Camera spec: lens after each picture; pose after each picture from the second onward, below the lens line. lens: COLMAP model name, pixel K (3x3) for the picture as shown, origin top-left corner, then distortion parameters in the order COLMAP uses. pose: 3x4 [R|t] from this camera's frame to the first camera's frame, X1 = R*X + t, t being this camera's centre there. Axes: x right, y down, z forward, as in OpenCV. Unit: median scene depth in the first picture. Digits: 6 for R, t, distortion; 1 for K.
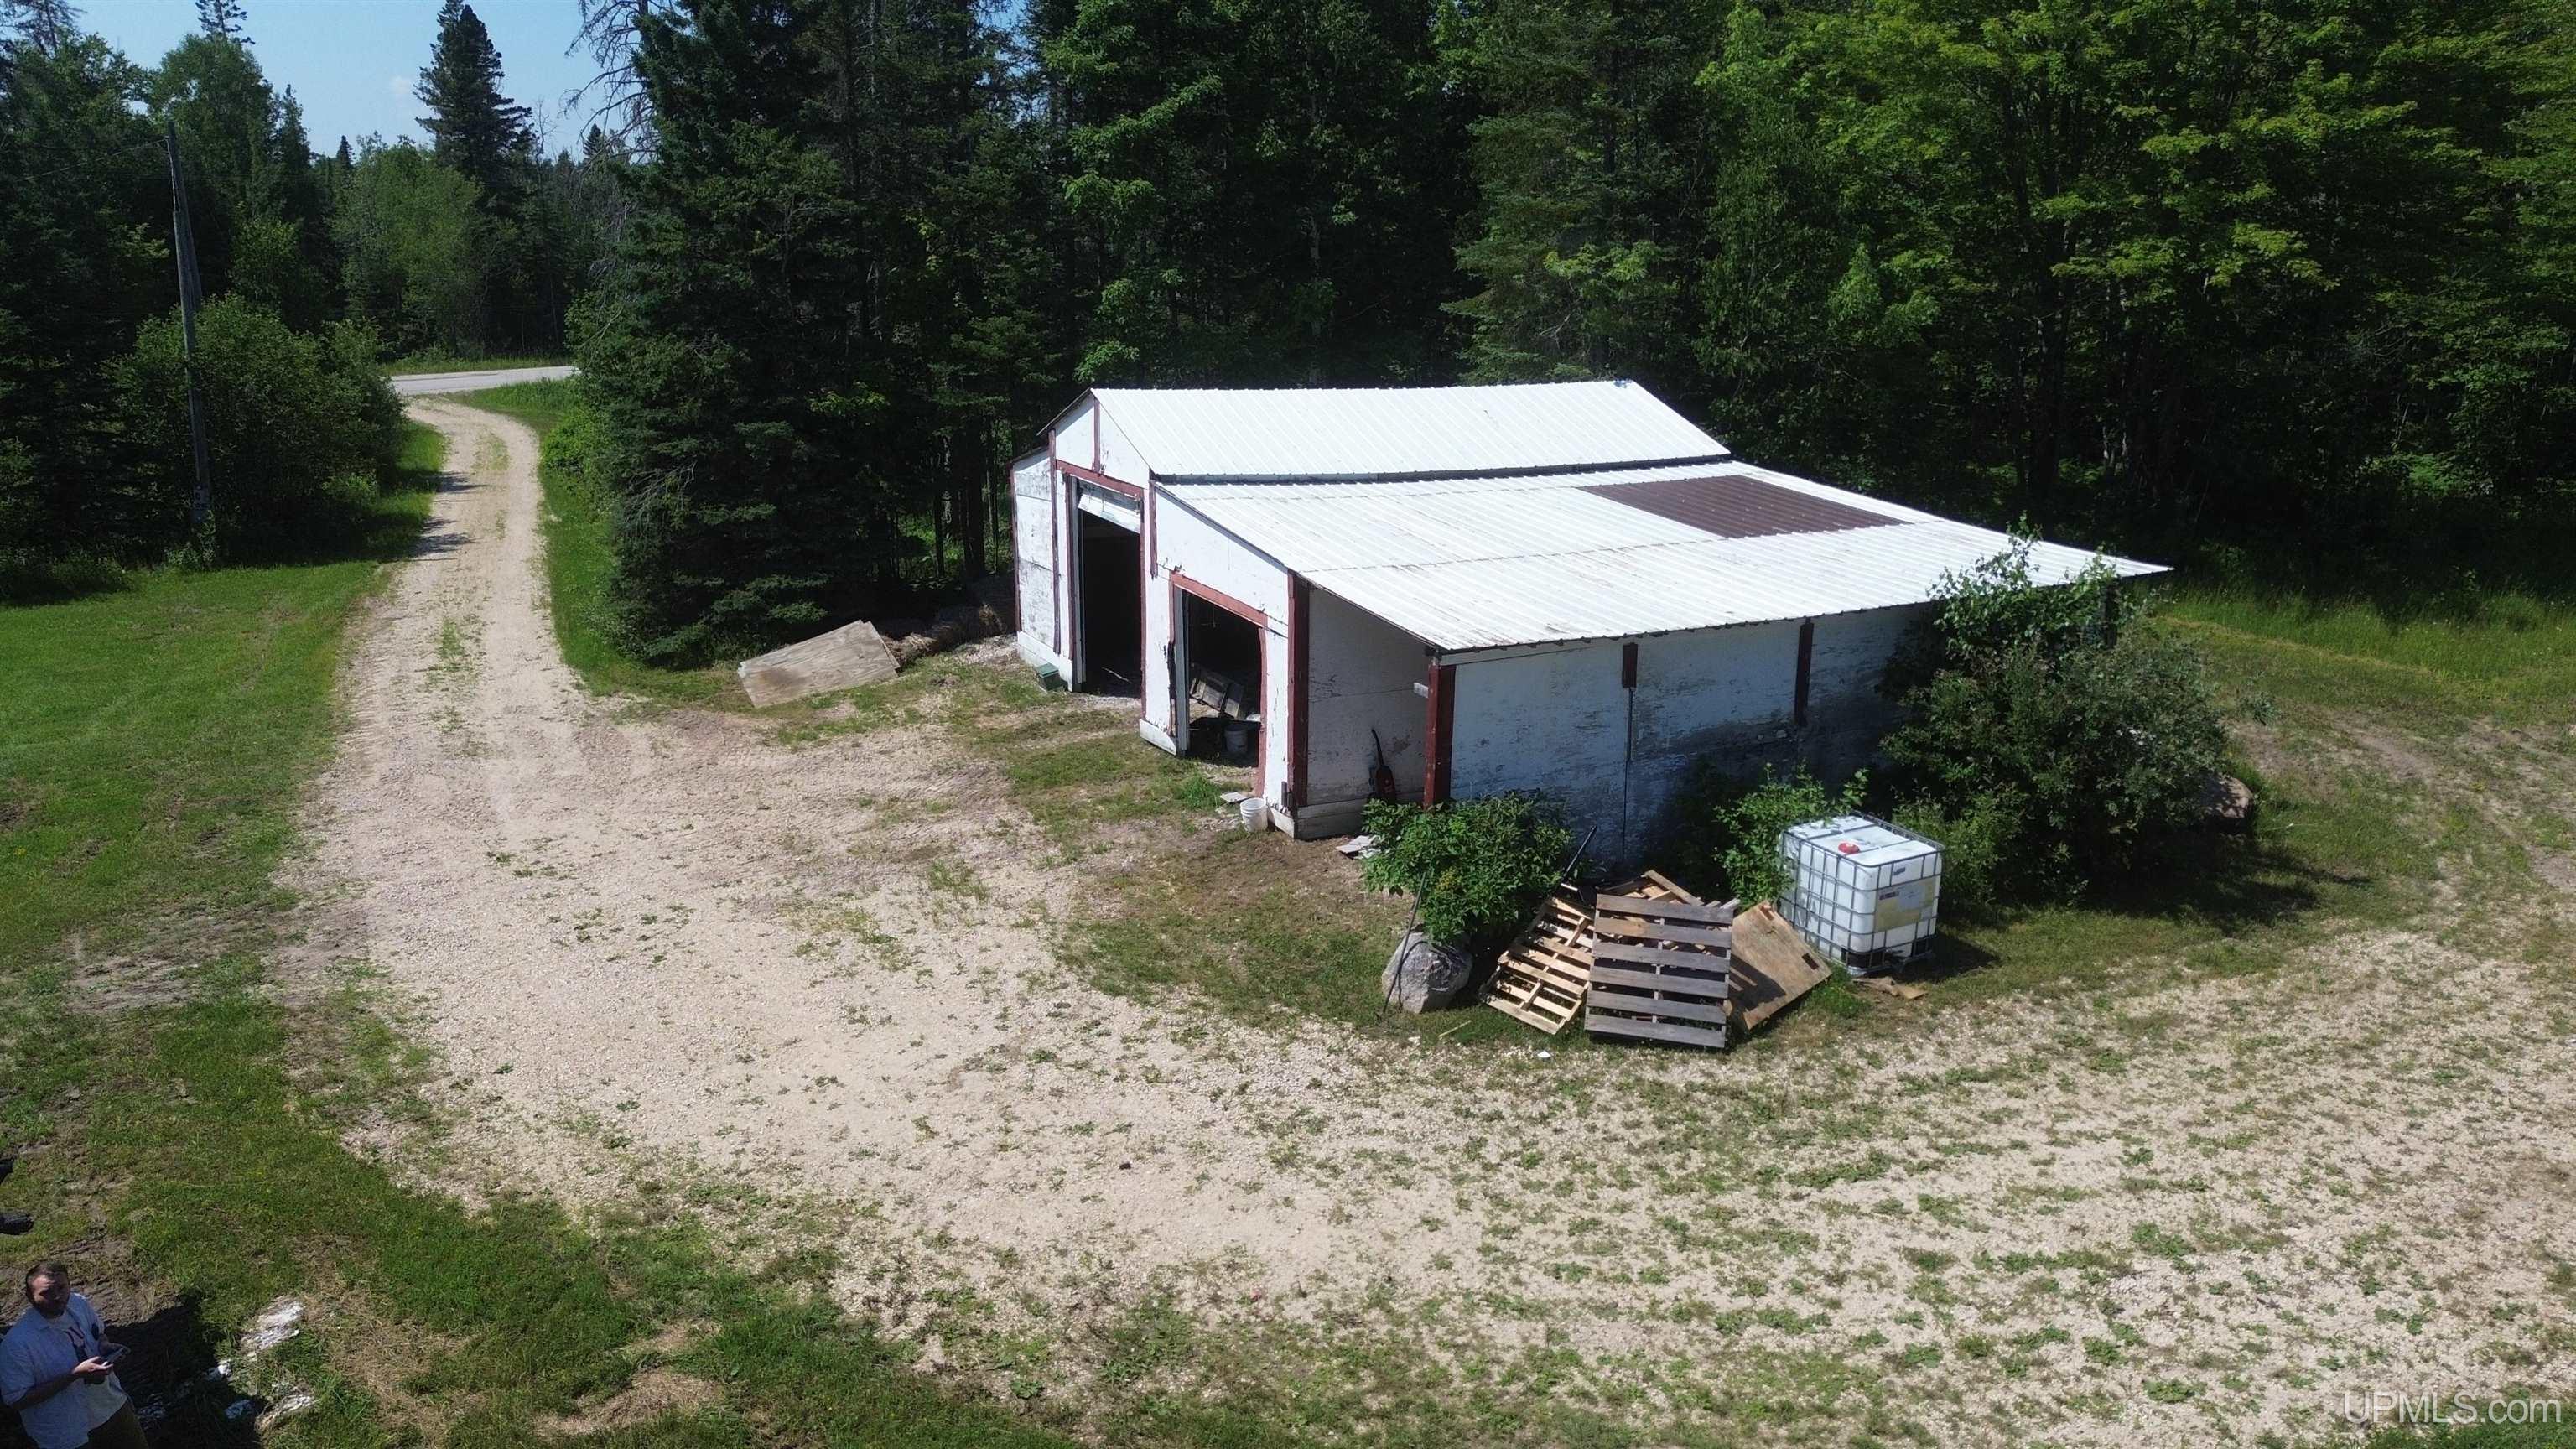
lens RADIAL K [[1829.4, 0, 1312.3], [0, 1829.4, 720.1], [0, 0, 1]] dist [0.045501, -0.034744]
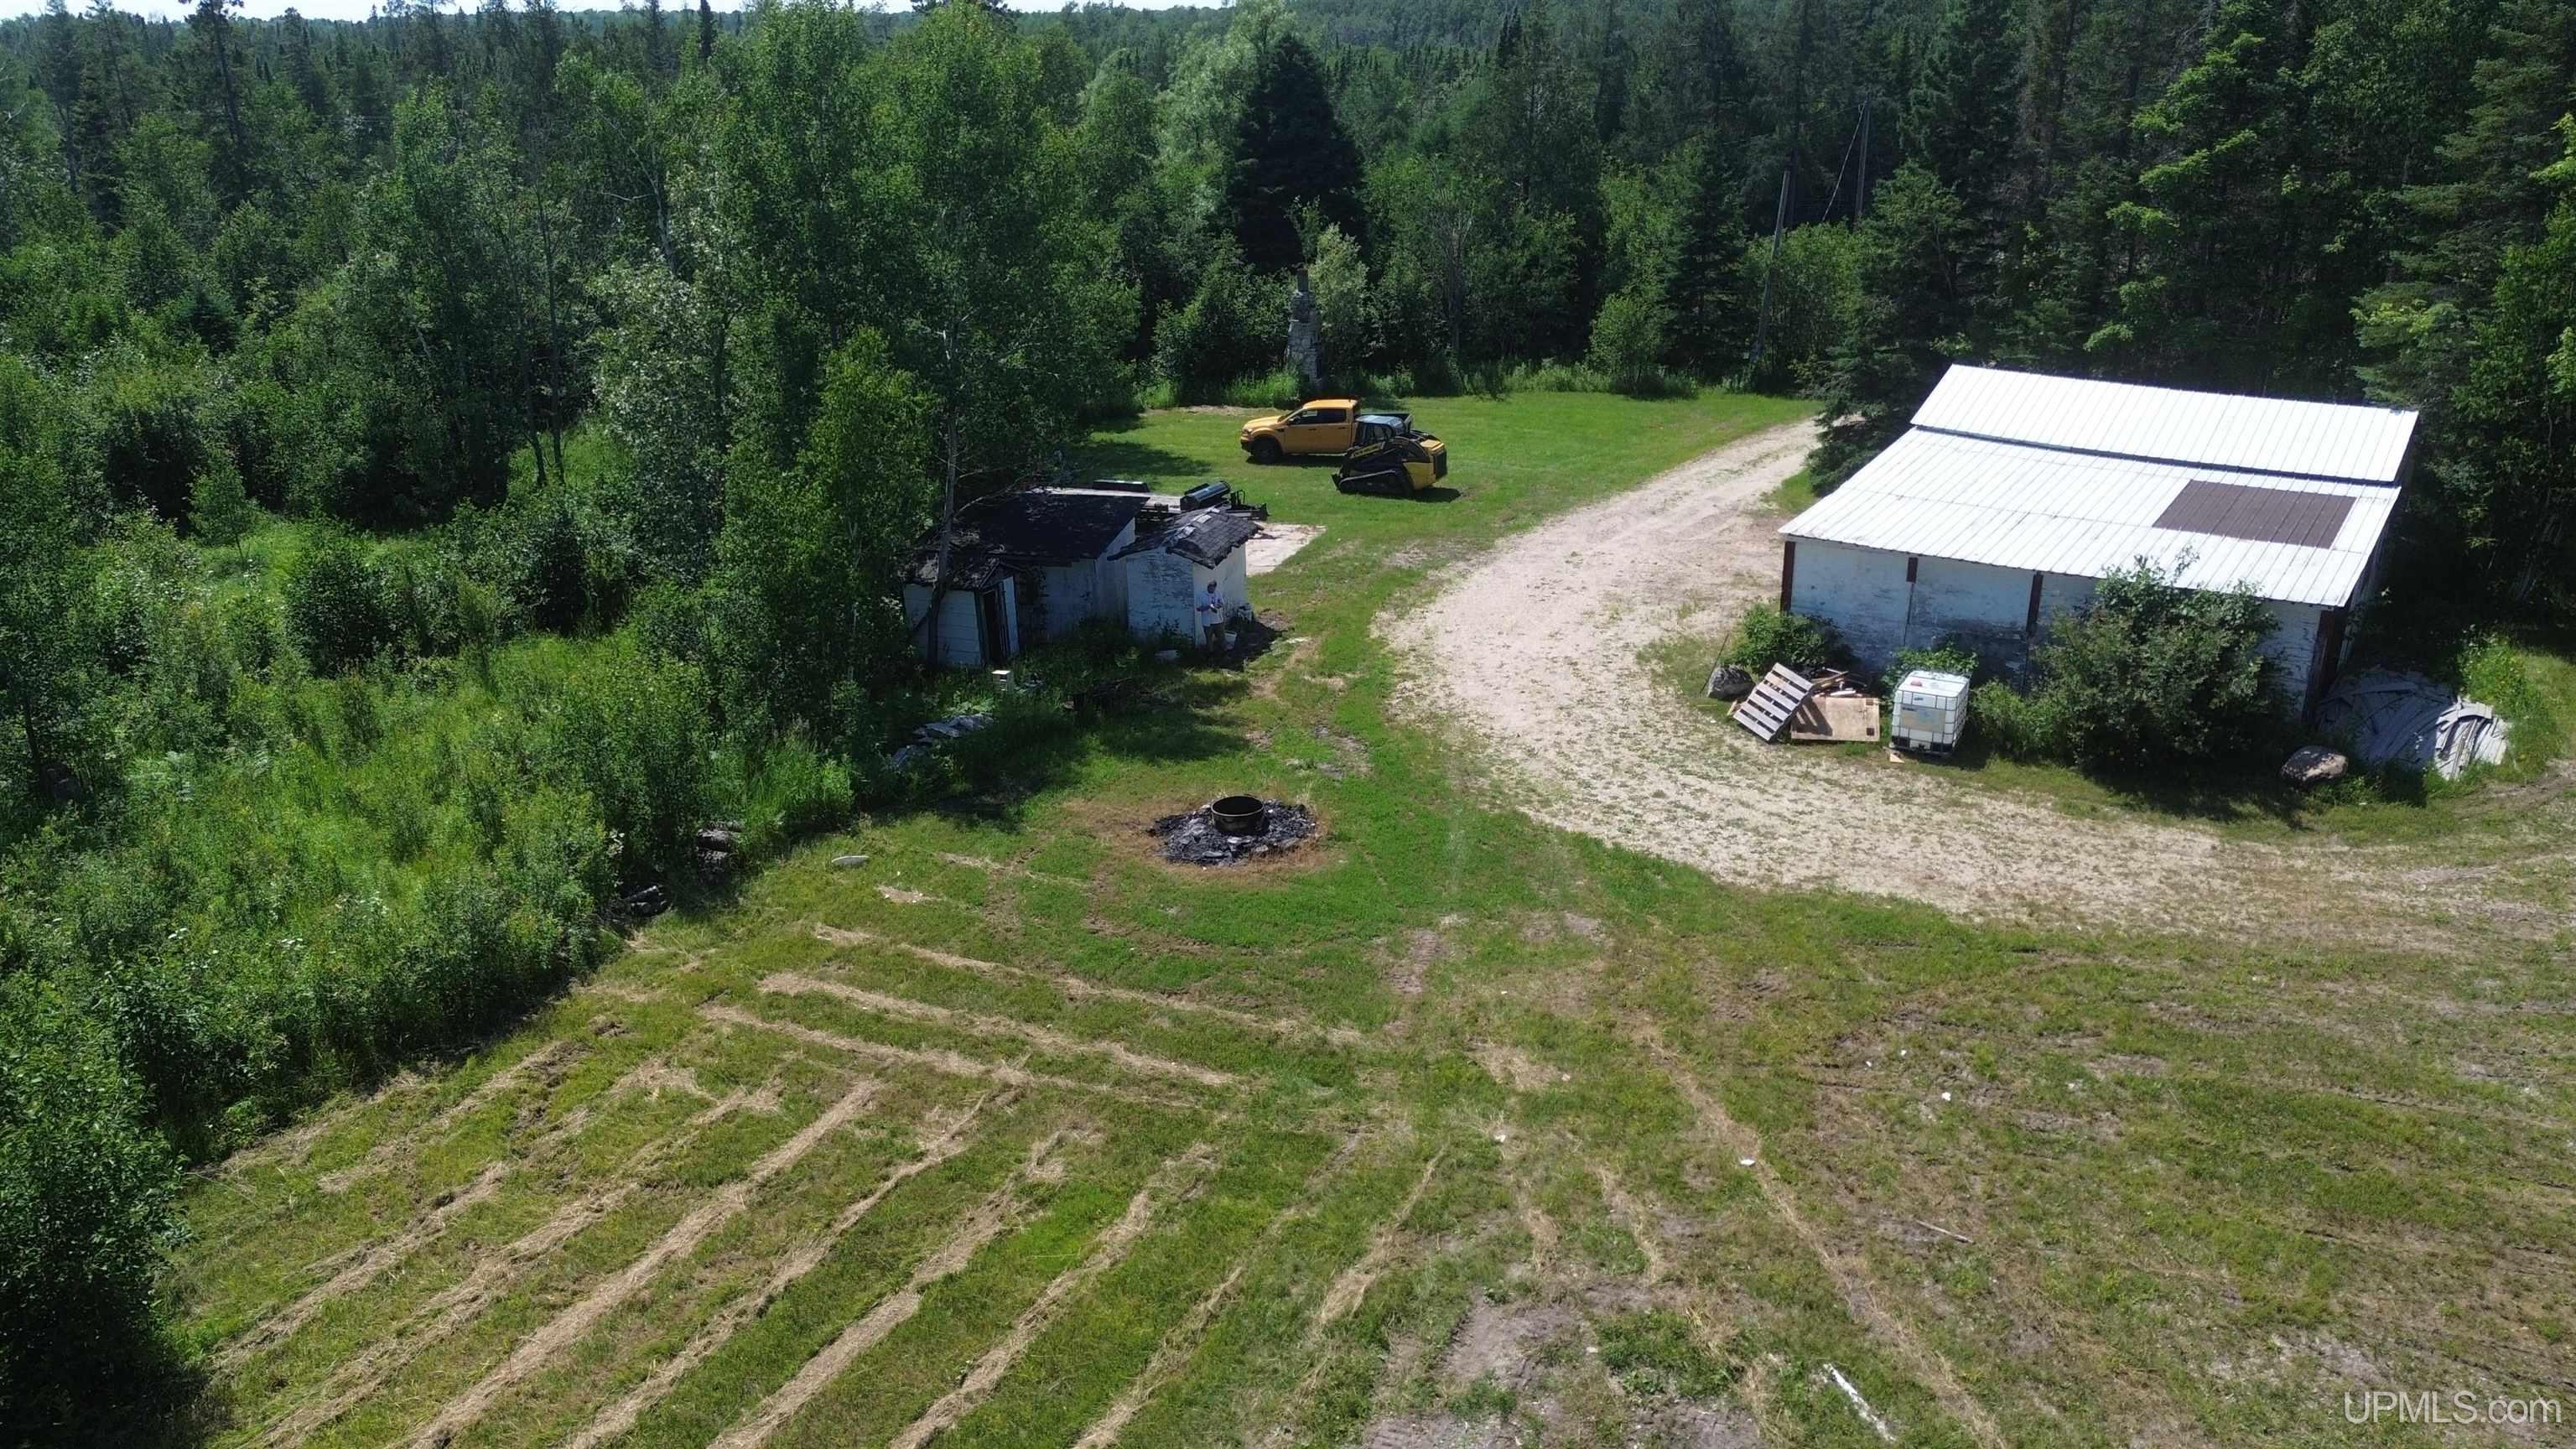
lens RADIAL K [[1829.4, 0, 1288.6], [0, 1829.4, 723.3], [0, 0, 1]] dist [0.045501, -0.034744]
pose [[0.520450, 0.294492, -0.801503, 1.353904], [-0.214072, 0.953669, 0.211396, -0.137611], [0.826623, 0.061559, 0.559379, -0.519413]]
